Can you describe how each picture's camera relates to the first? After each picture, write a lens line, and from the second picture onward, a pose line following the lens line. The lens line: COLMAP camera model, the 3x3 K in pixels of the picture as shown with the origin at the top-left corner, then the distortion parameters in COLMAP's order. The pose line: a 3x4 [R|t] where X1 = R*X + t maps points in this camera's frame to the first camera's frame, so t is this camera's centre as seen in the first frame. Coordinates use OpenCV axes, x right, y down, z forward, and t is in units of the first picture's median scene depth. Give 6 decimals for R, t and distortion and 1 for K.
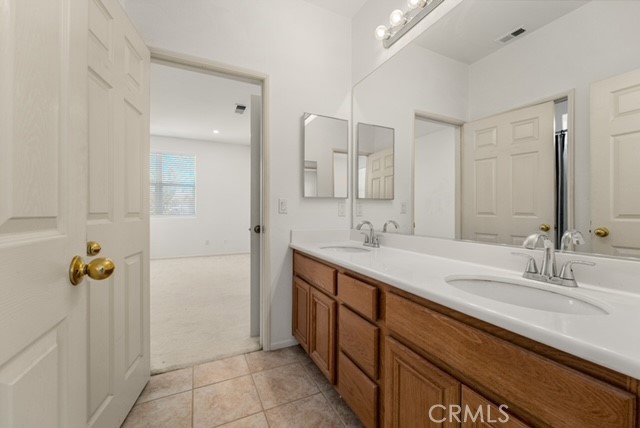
lens RADIAL K [[256.4, 0, 307.1], [0, 256.4, 209.9], [0, 0, 1]] dist [-0.001771, -0.000005]
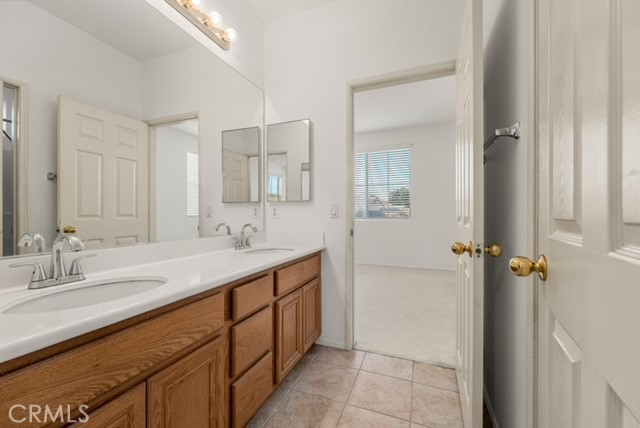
lens RADIAL K [[256.4, 0, 318.4], [0, 256.4, 213.2], [0, 0, 1]] dist [-0.001771, -0.000005]
pose [[-0.694449, -0.005265, 0.719522, -0.558960], [-0.004250, 0.999986, 0.003216, 0.000421], [-0.719529, -0.000825, -0.694462, 1.209024]]
